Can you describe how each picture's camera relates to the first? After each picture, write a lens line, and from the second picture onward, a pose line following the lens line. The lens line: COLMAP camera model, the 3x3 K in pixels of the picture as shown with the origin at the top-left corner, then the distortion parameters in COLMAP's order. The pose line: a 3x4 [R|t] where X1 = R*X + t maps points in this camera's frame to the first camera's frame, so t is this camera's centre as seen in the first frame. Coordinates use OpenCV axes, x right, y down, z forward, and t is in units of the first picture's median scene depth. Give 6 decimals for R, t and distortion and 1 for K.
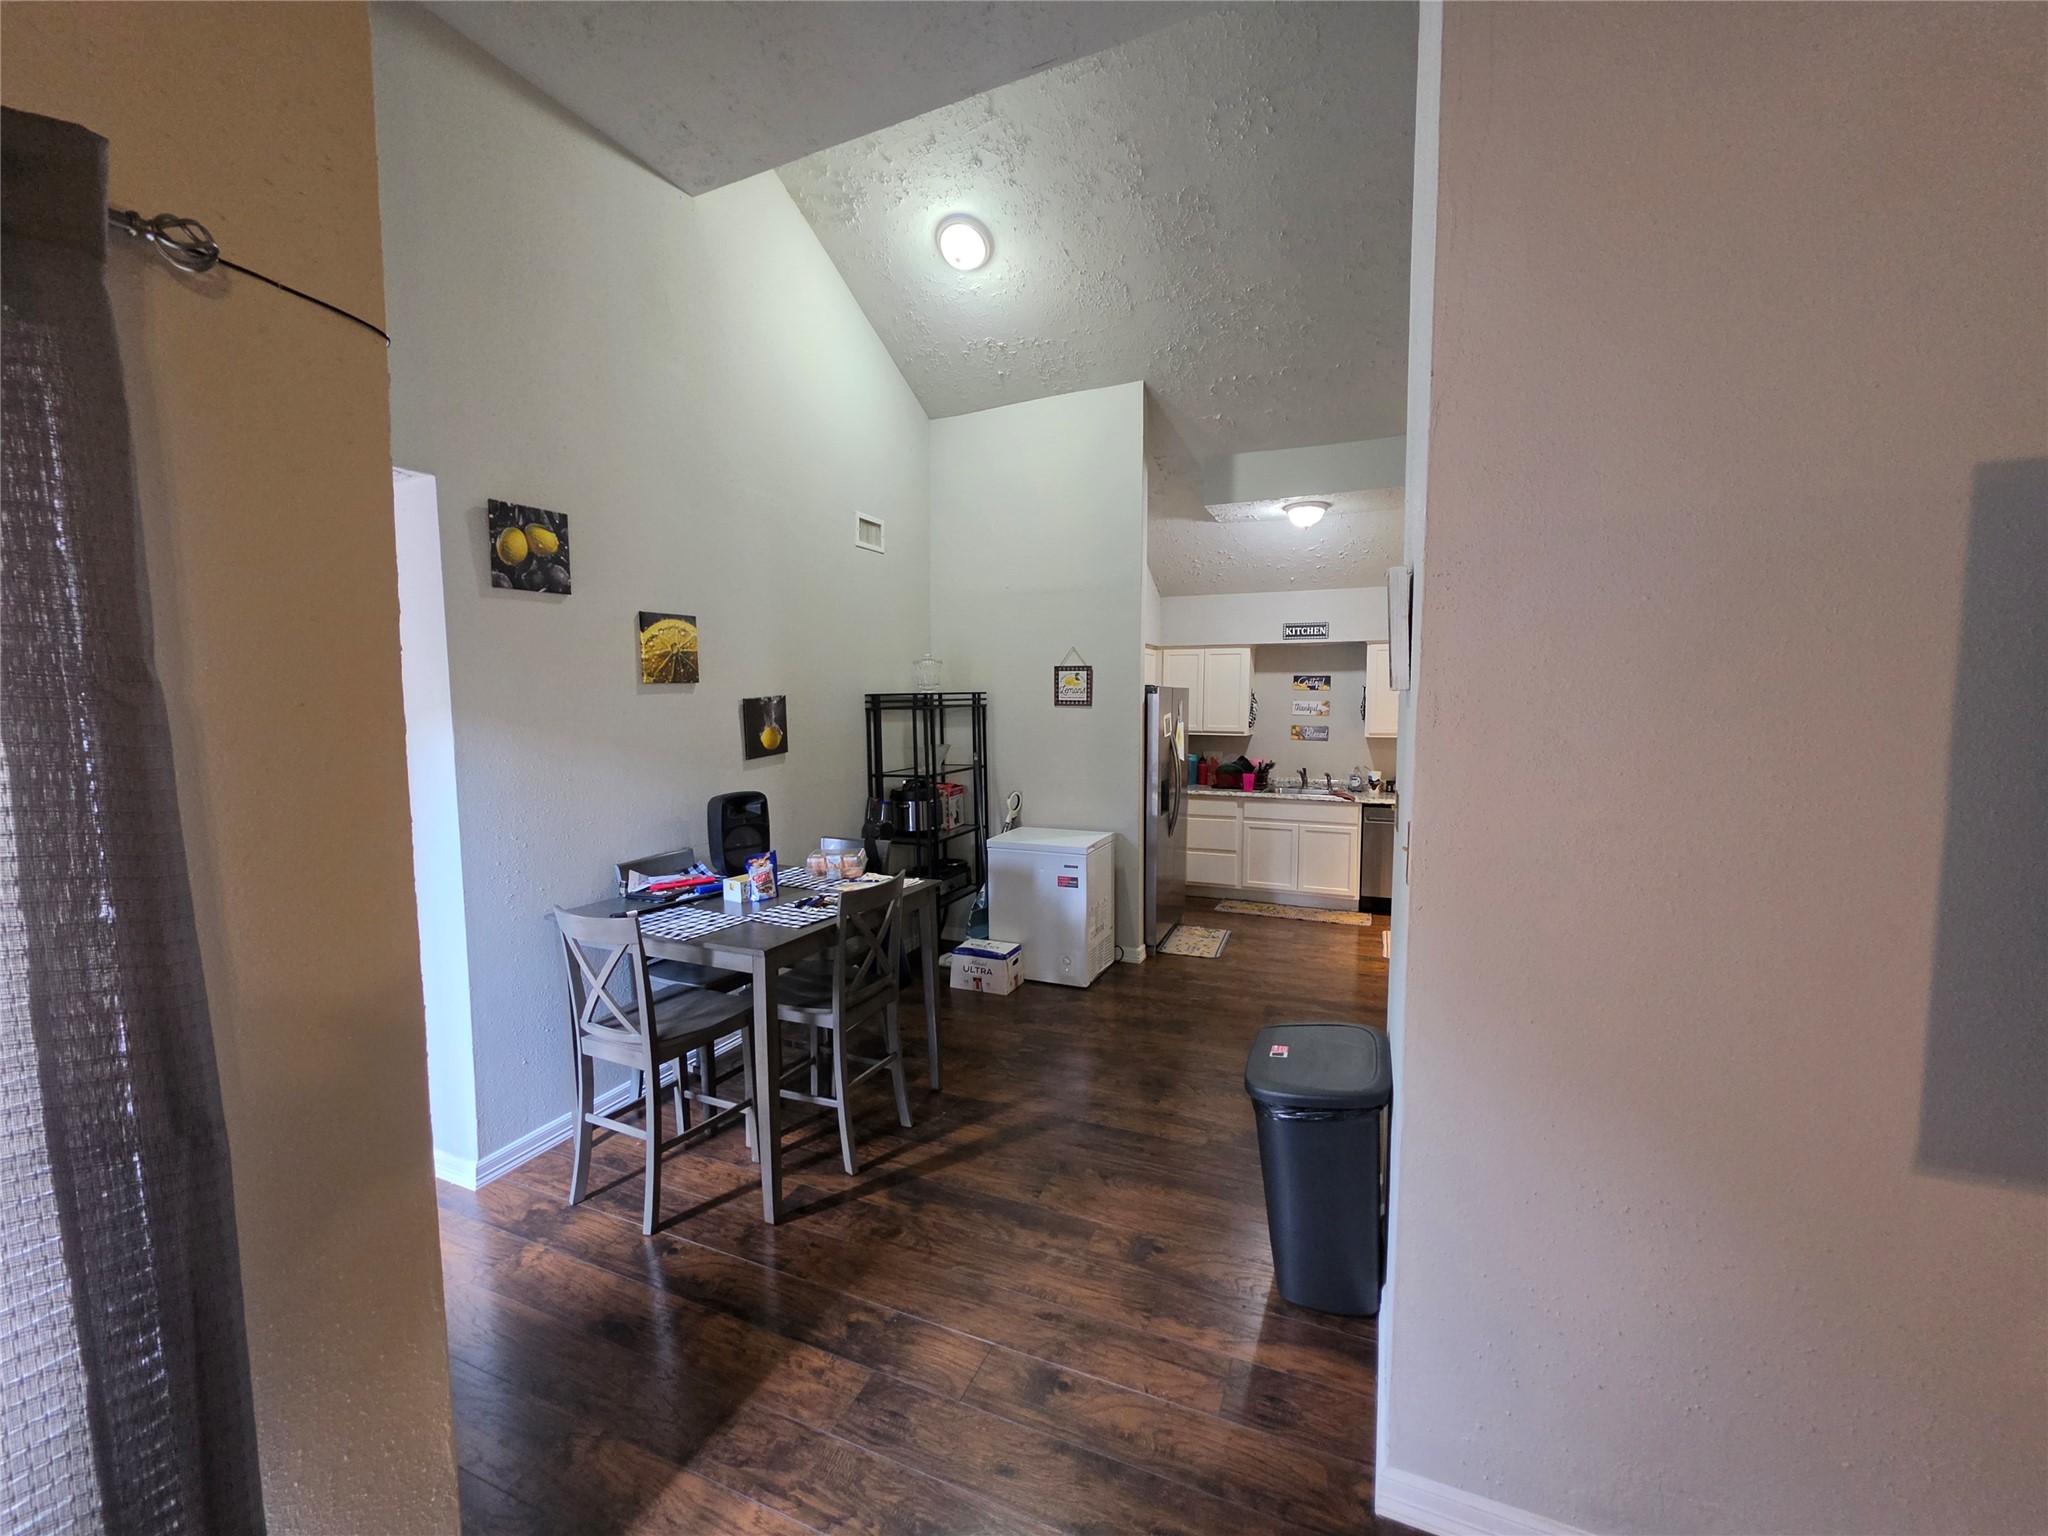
lens RADIAL K [[821.1, 0, 1020.9], [0, 821.1, 763.6], [0, 0, 1]] dist [-0.003225, 0.000251]
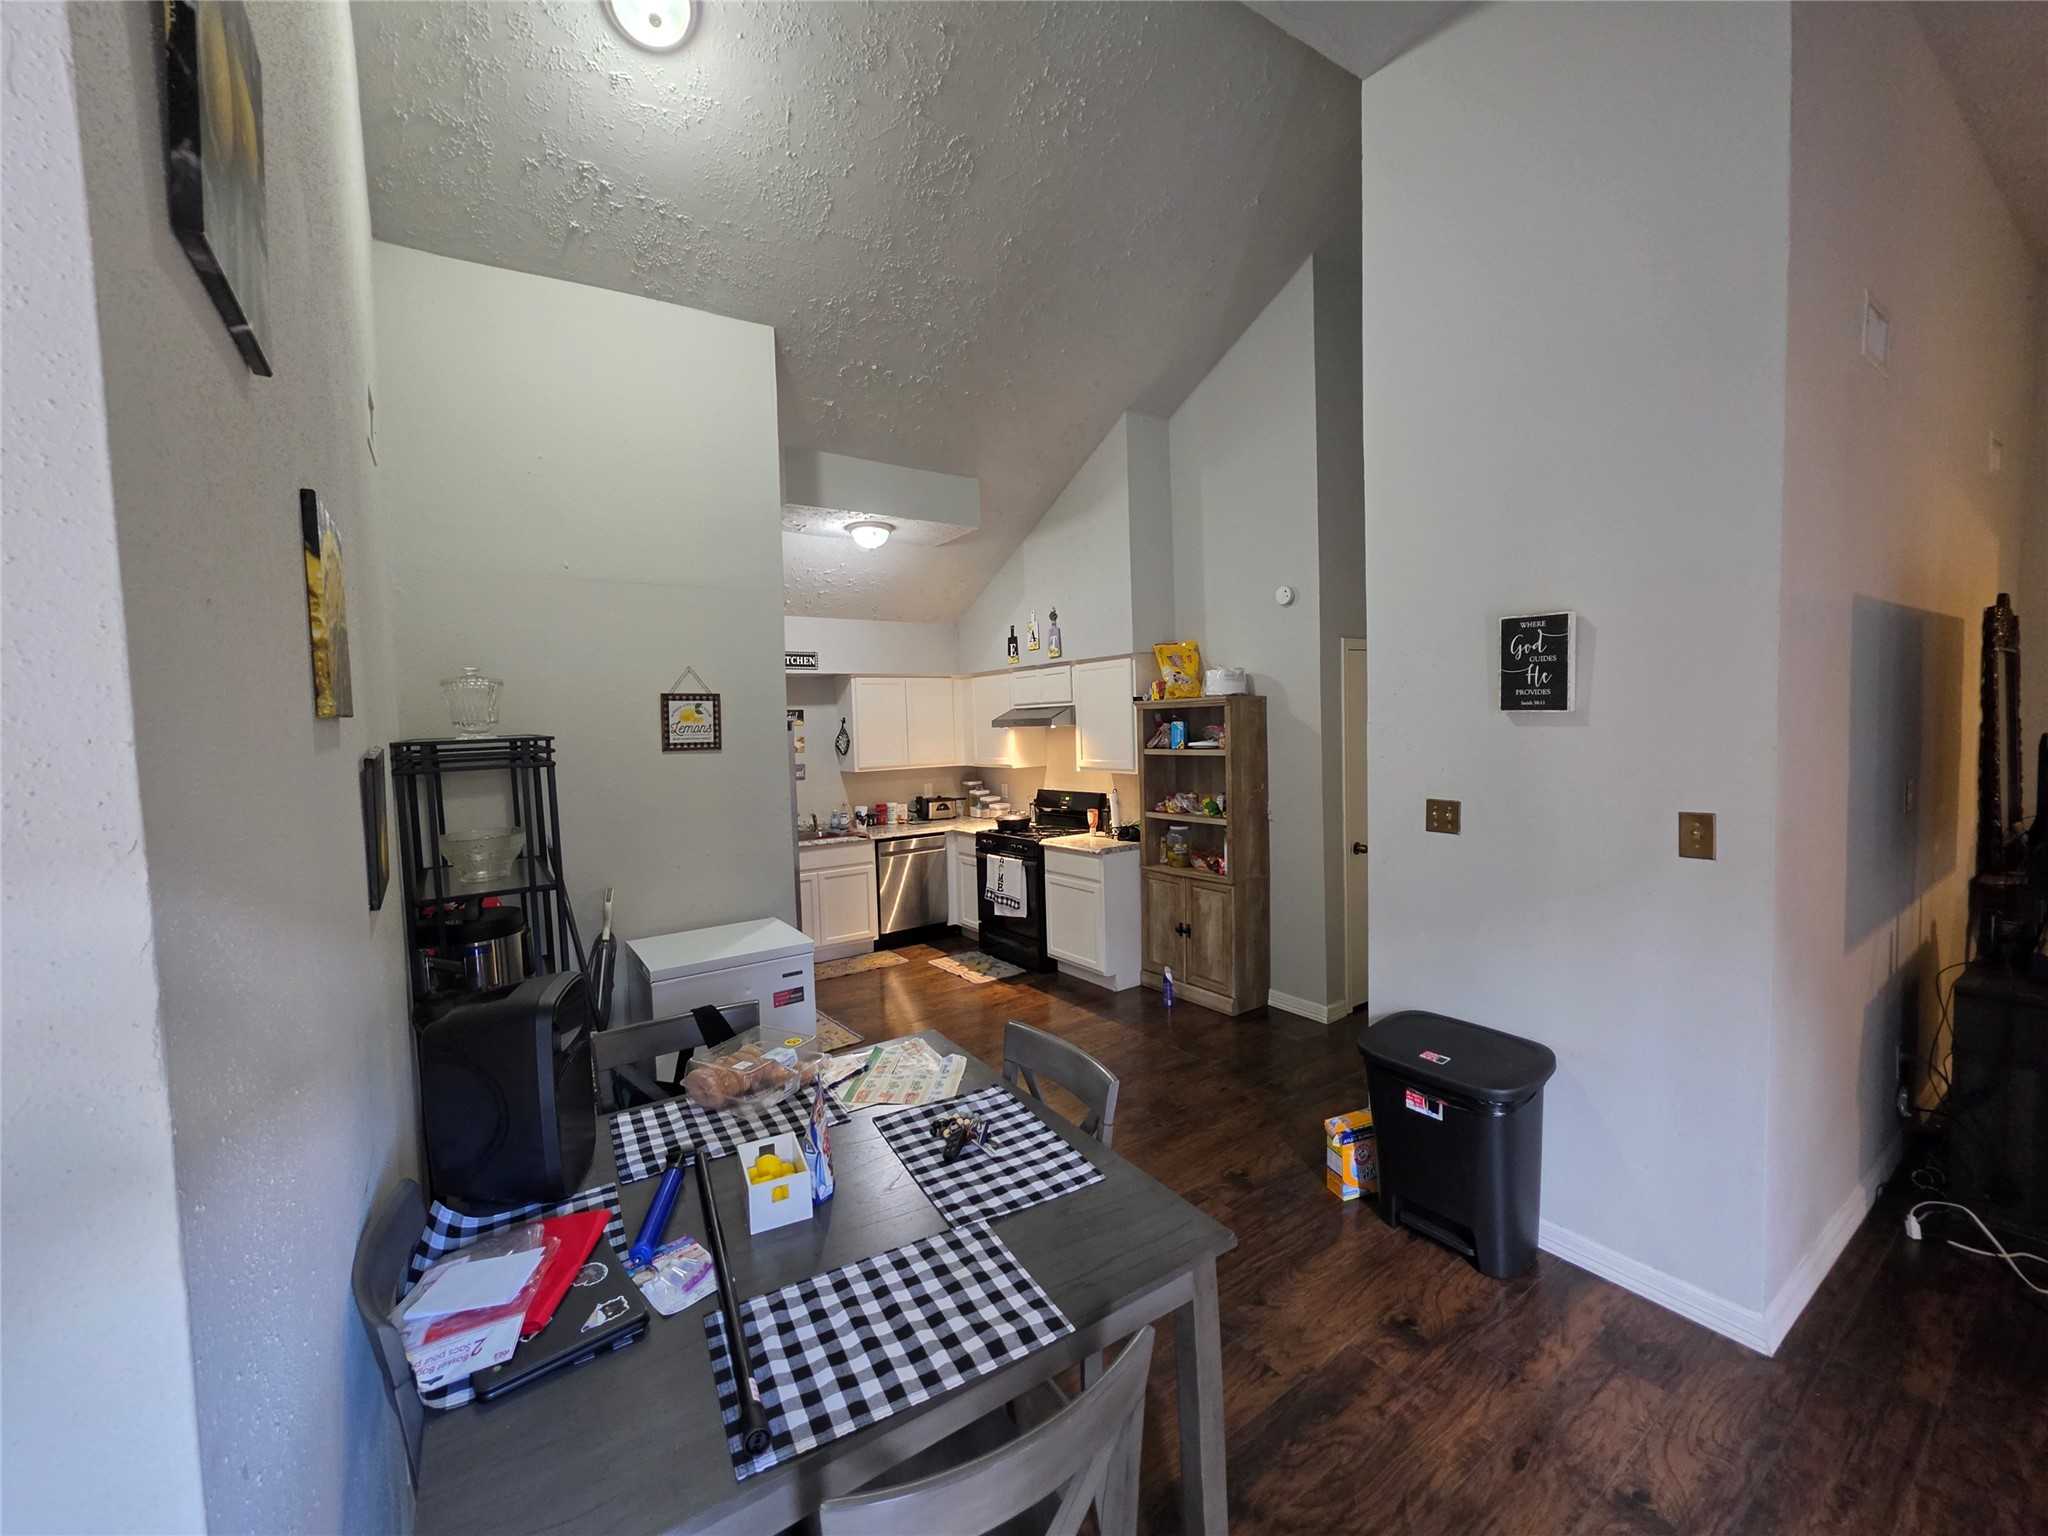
lens RADIAL K [[824.2, 0, 1017.1], [0, 824.2, 763.6], [0, 0, 1]] dist [-0.005471, 0.000808]
pose [[0.525366, -0.055185, 0.849085, -0.406018], [0.095213, 0.995440, 0.005785, -0.039015], [-0.845532, 0.077804, 0.528225, 0.419197]]
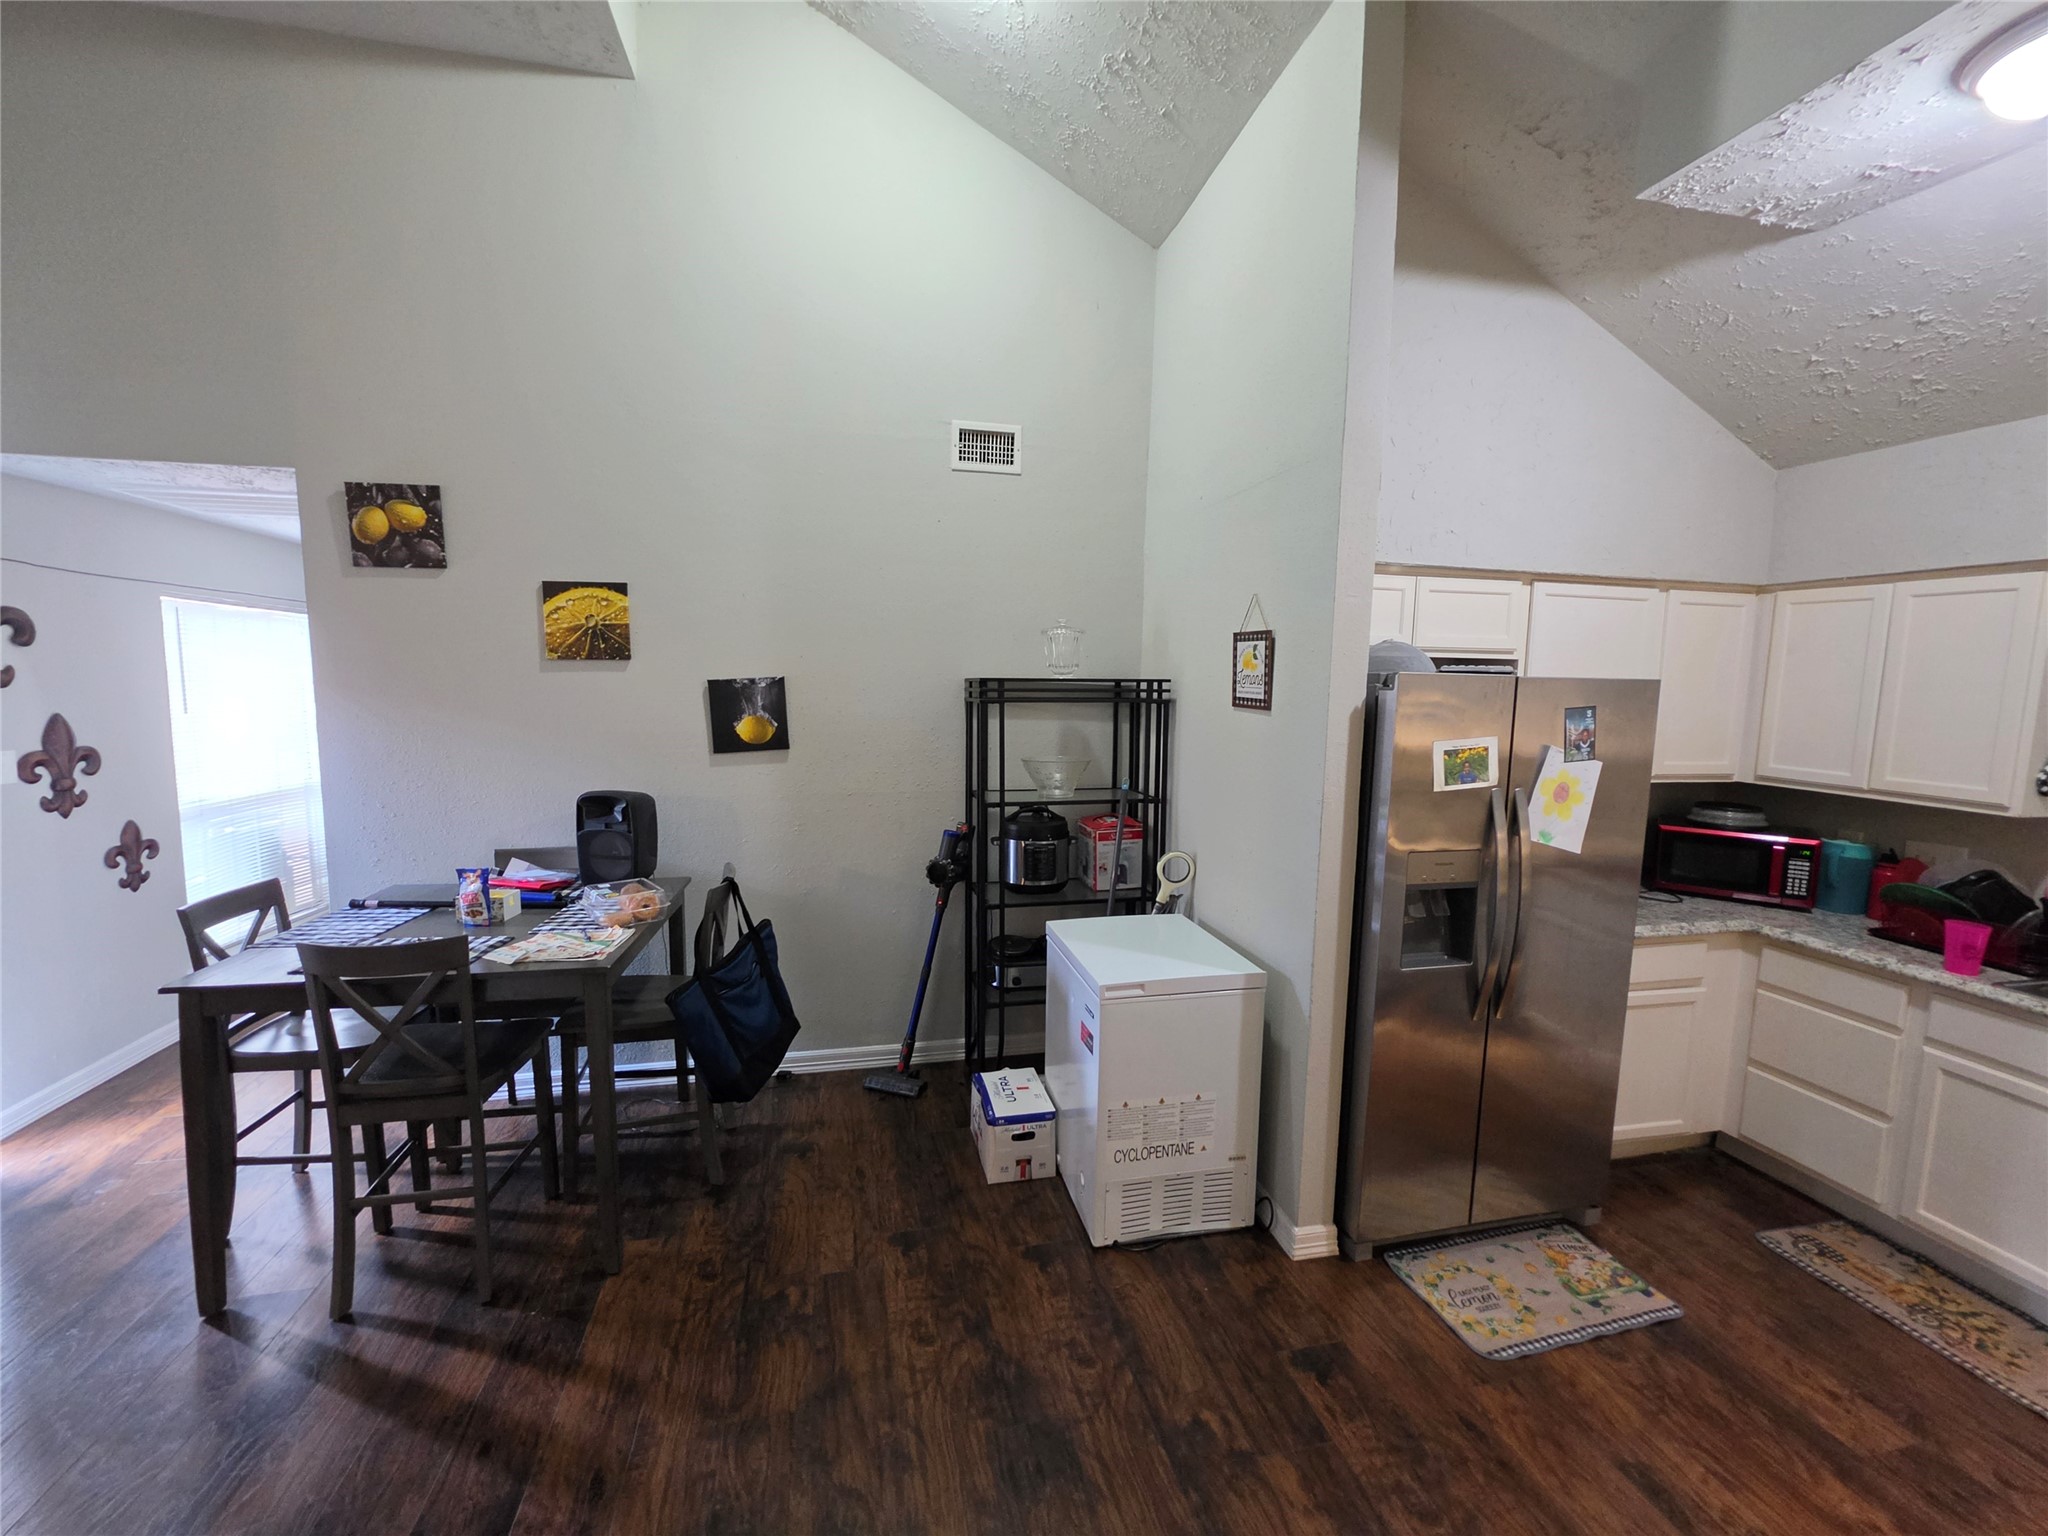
lens RADIAL K [[824.9, 0, 1021.7], [0, 824.9, 762.5], [0, 0, 1]] dist [-0.005053, 0.000964]
pose [[0.593815, 0.099321, -0.798448, 0.416413], [-0.085994, 0.994502, 0.059753, -0.058061], [0.799993, 0.033179, 0.599091, 0.604501]]
